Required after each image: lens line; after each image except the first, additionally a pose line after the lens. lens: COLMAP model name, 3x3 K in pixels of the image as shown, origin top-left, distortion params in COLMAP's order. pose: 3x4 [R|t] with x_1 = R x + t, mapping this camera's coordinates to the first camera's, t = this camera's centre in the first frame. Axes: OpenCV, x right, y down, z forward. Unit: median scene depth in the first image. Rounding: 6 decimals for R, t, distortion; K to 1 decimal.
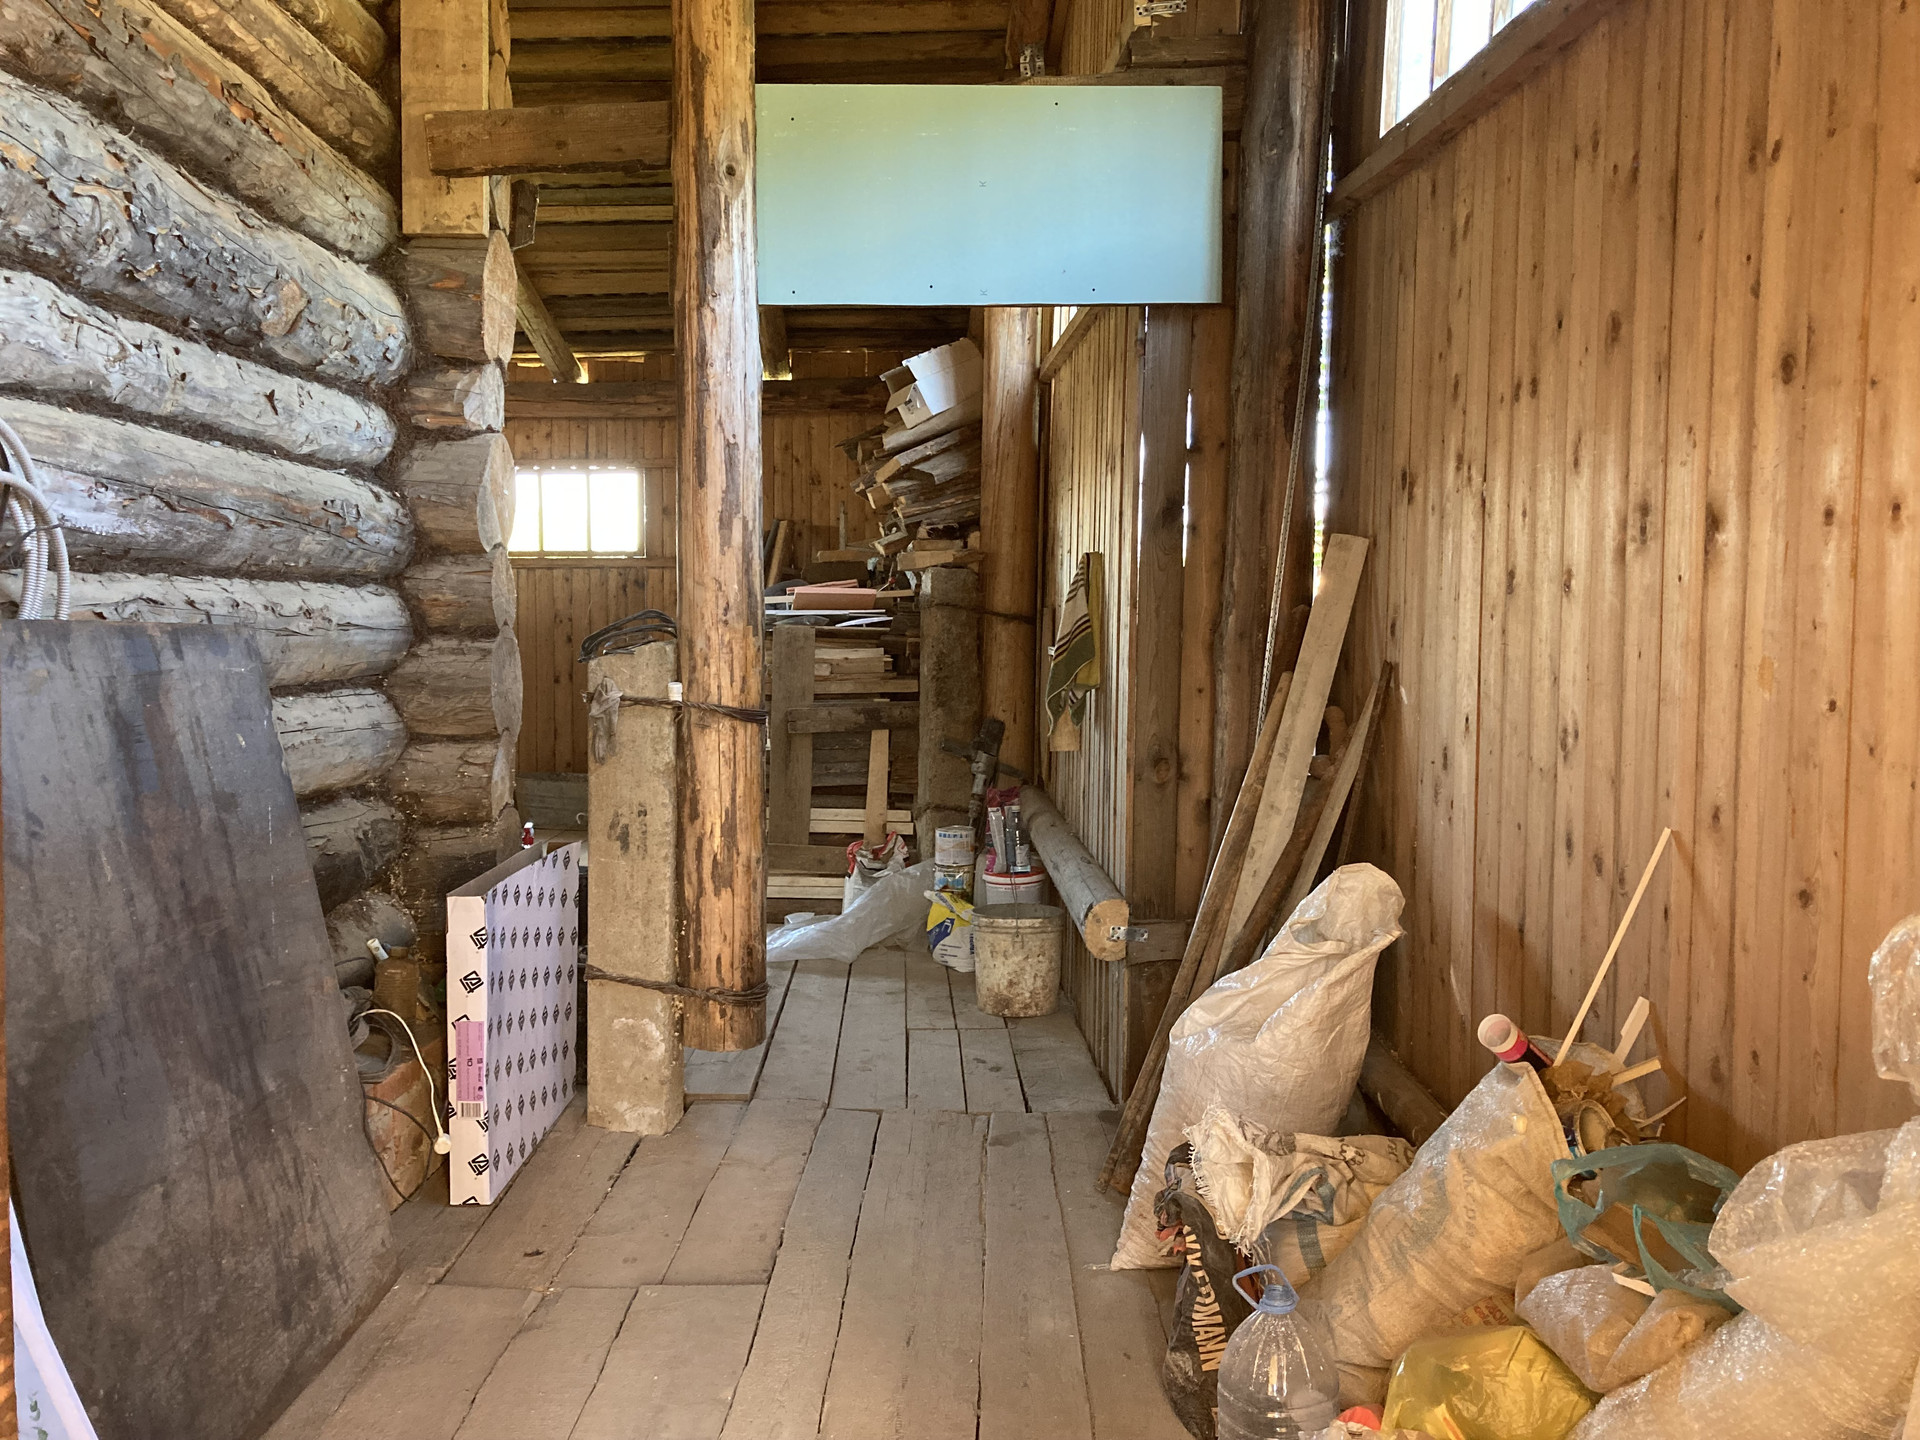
lens RADIAL K [[1571.5, 0, 961.2], [0, 1571.5, 724.5], [0, 0, 1]] dist [0.002789, -0.001502]
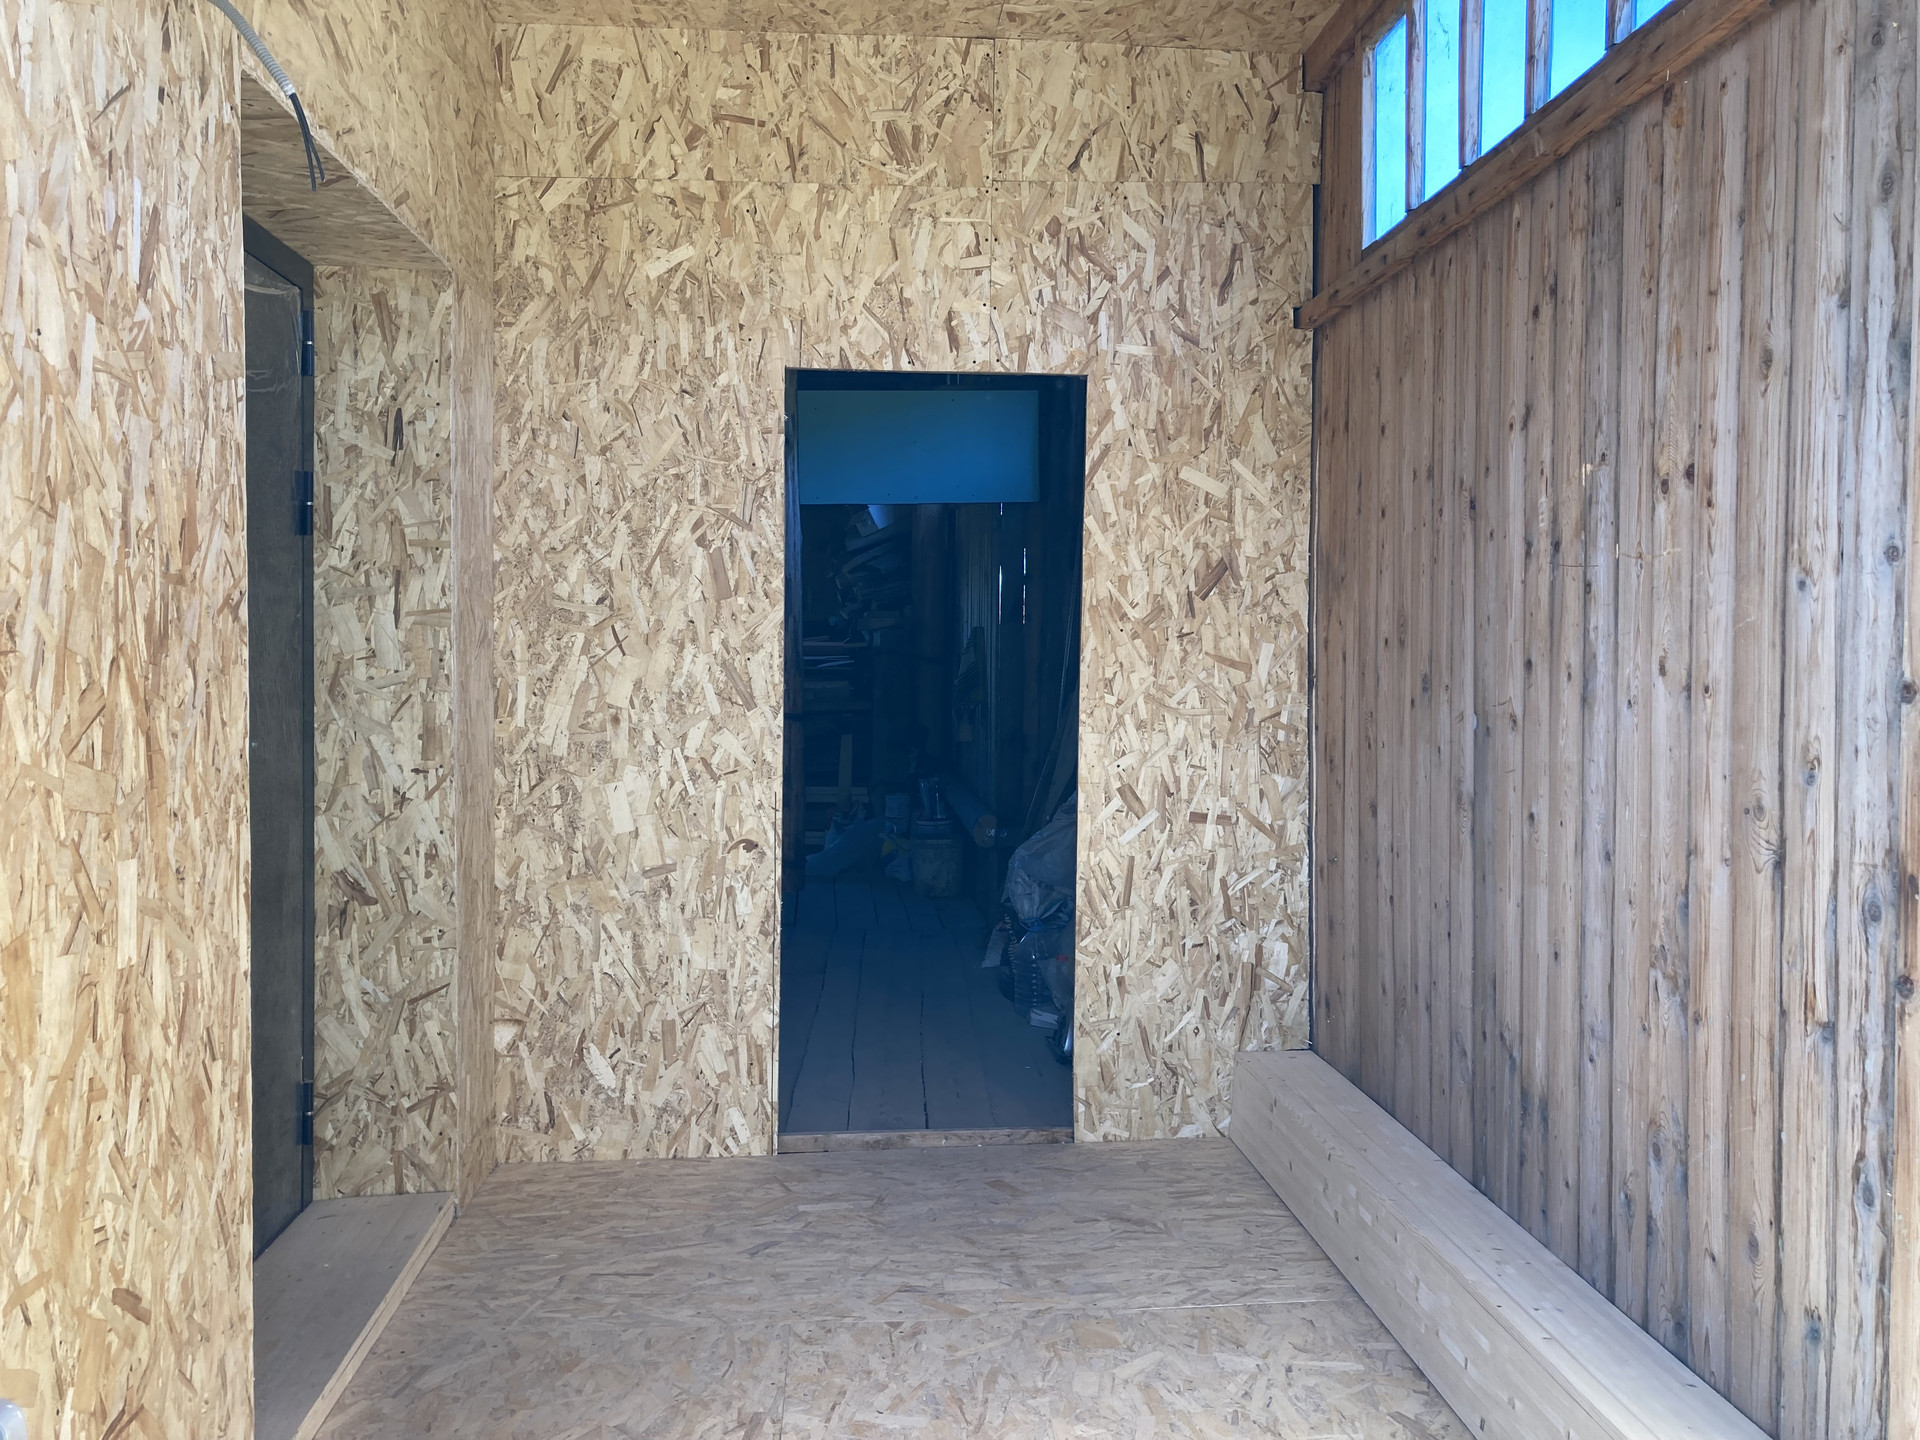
lens RADIAL K [[1571.5, 0, 960.3], [0, 1571.5, 713.2], [0, 0, 1]] dist [0.002789, -0.001502]
pose [[0.998648, -0.009848, 0.051047, -0.019617], [0.011239, 0.999571, -0.027030, 0.025988], [-0.050759, 0.027567, 0.998330, -0.544032]]
